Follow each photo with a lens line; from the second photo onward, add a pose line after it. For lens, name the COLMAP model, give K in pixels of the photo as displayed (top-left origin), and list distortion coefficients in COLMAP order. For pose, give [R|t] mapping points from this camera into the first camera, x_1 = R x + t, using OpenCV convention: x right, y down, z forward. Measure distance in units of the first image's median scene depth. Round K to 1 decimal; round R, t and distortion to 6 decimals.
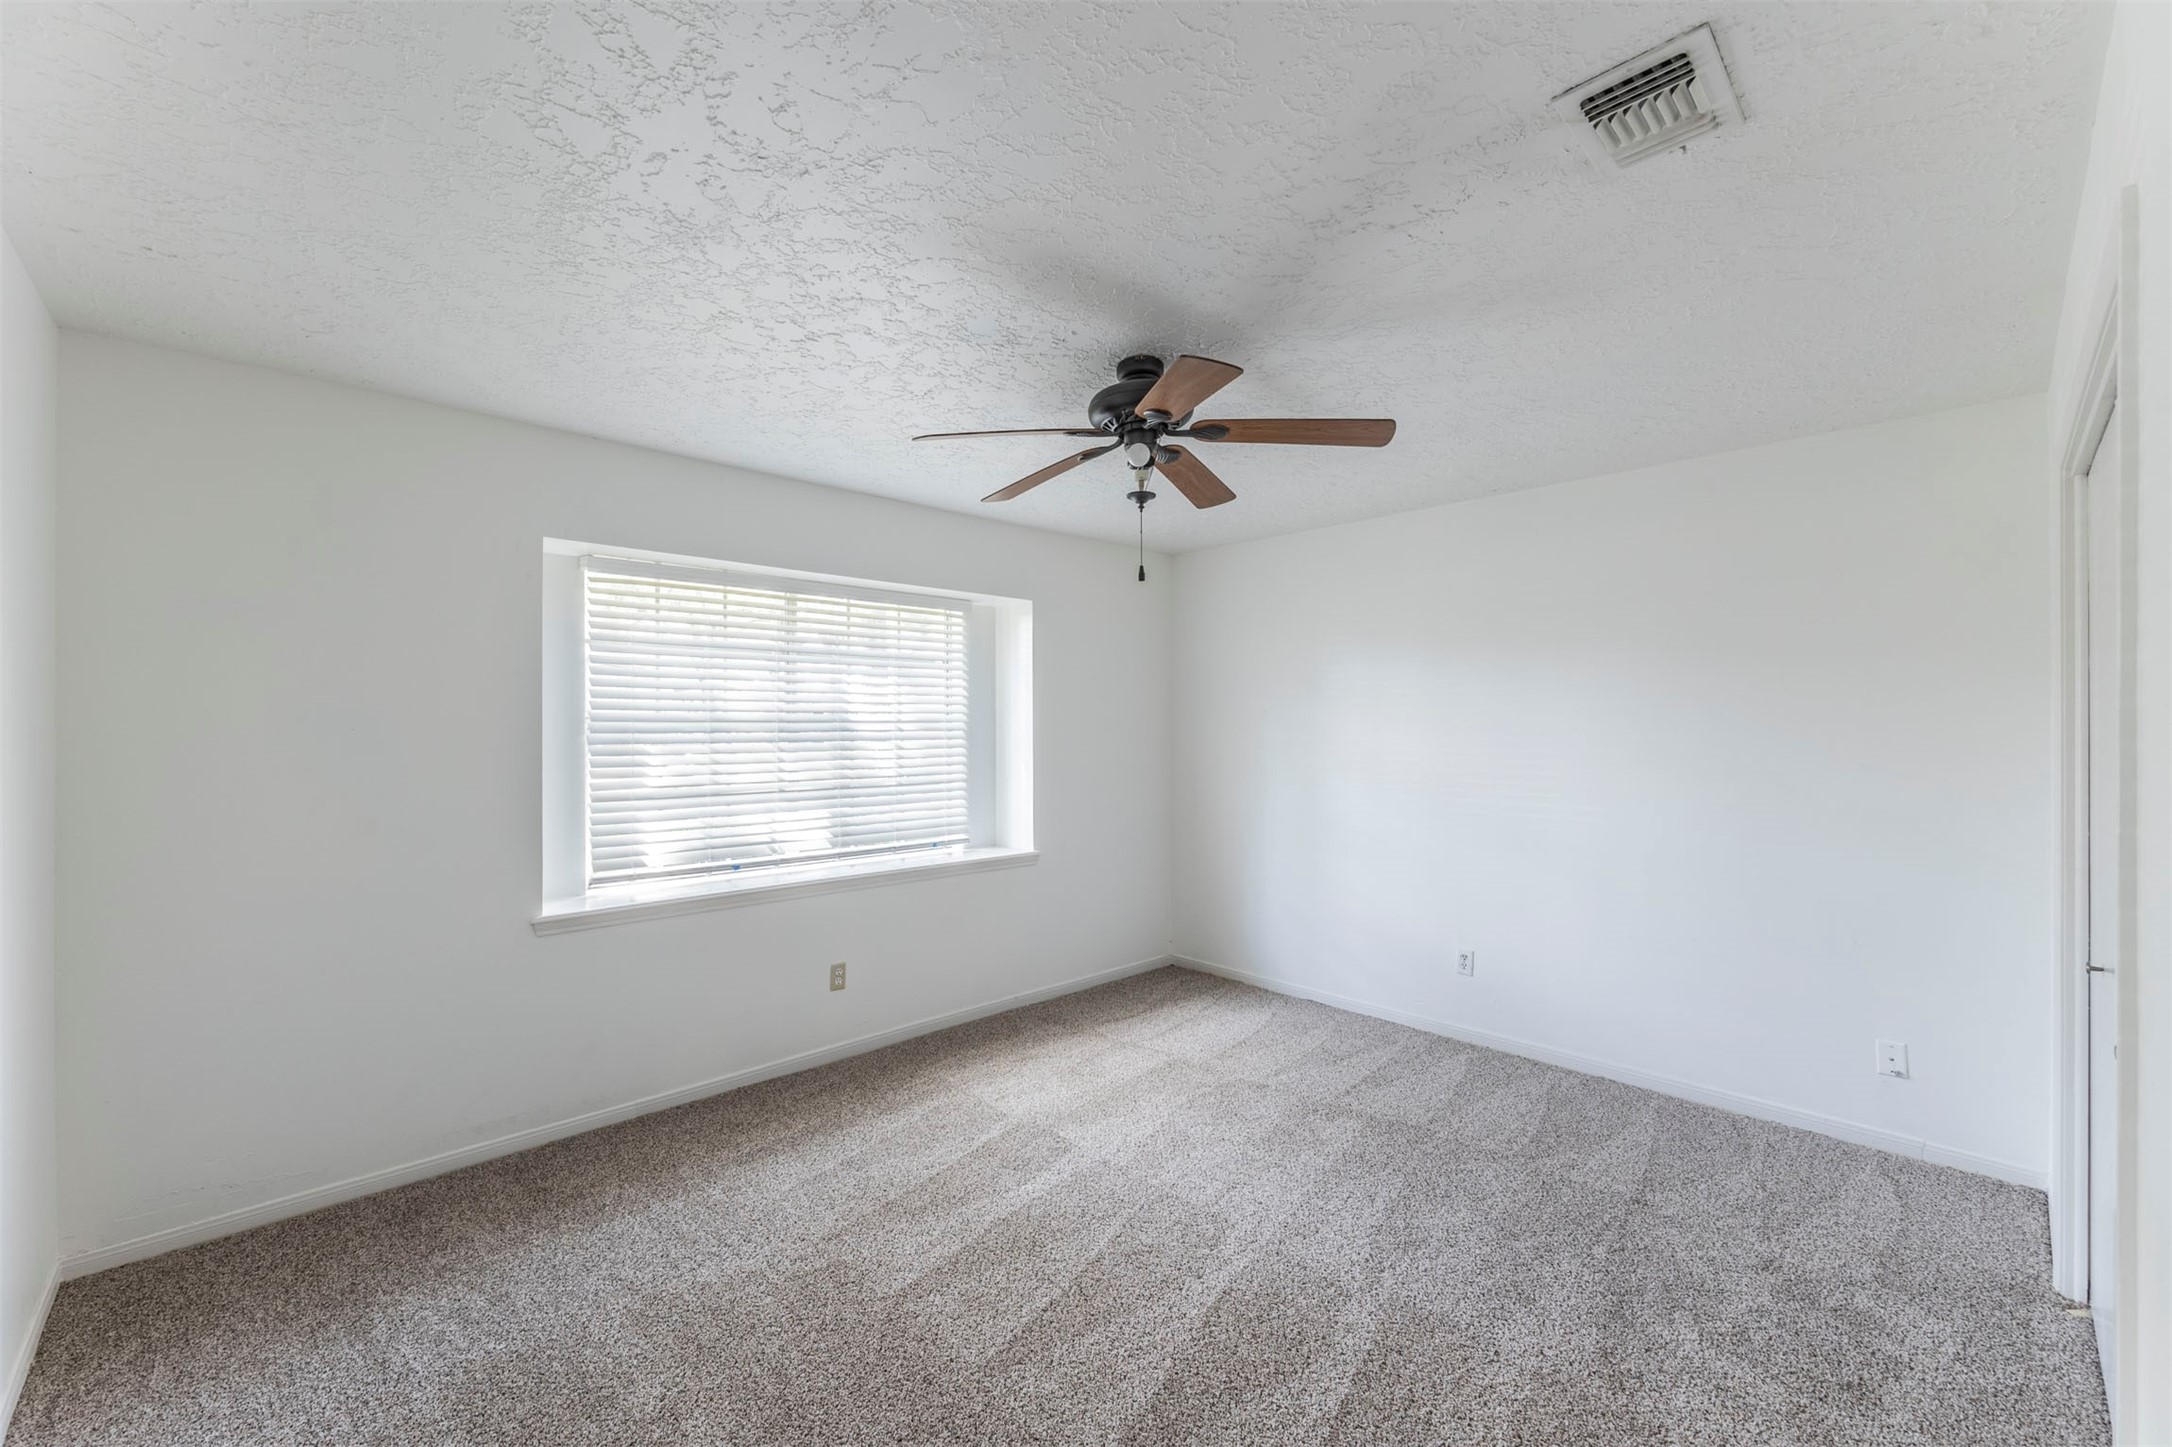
lens RADIAL K [[867.6, 0, 1072.4], [0, 867.6, 722.9], [0, 0, 1]] dist [-0.001131, -0.000238]
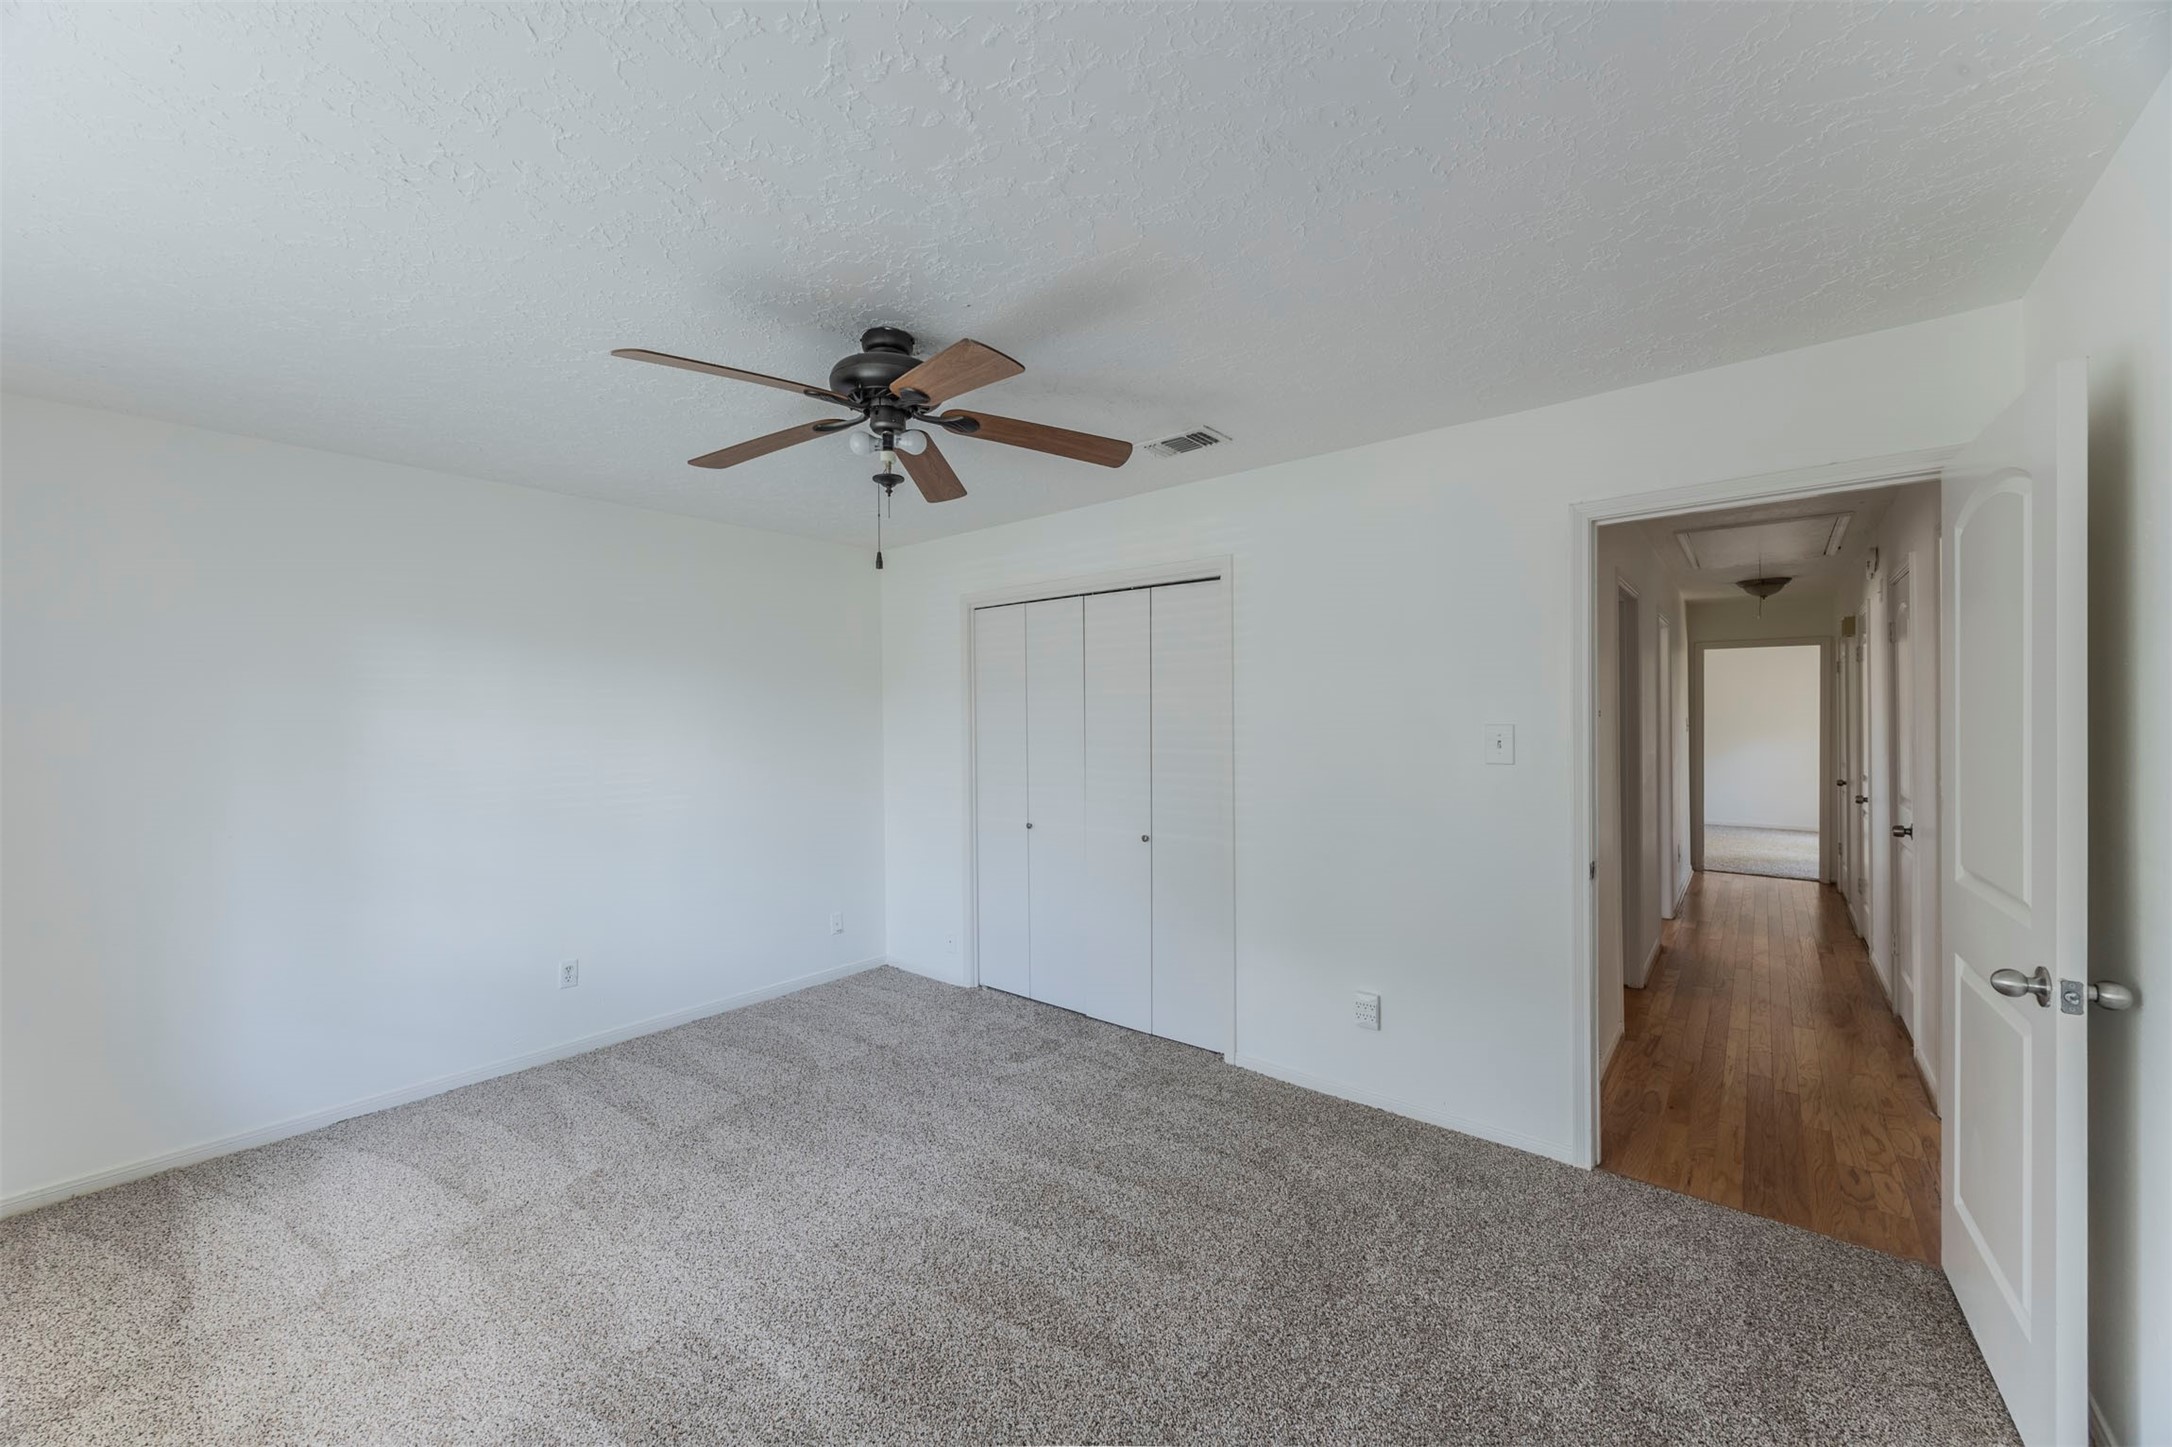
lens RADIAL K [[833.0, 0, 1036.3], [0, 833.0, 719.5], [0, 0, 1]] dist [-0.005162, -0.000254]
pose [[-0.099373, 0.001010, 0.995050, -0.594104], [0.008385, 0.999965, -0.000177, -0.000661], [-0.995015, 0.008326, -0.099378, 0.668098]]
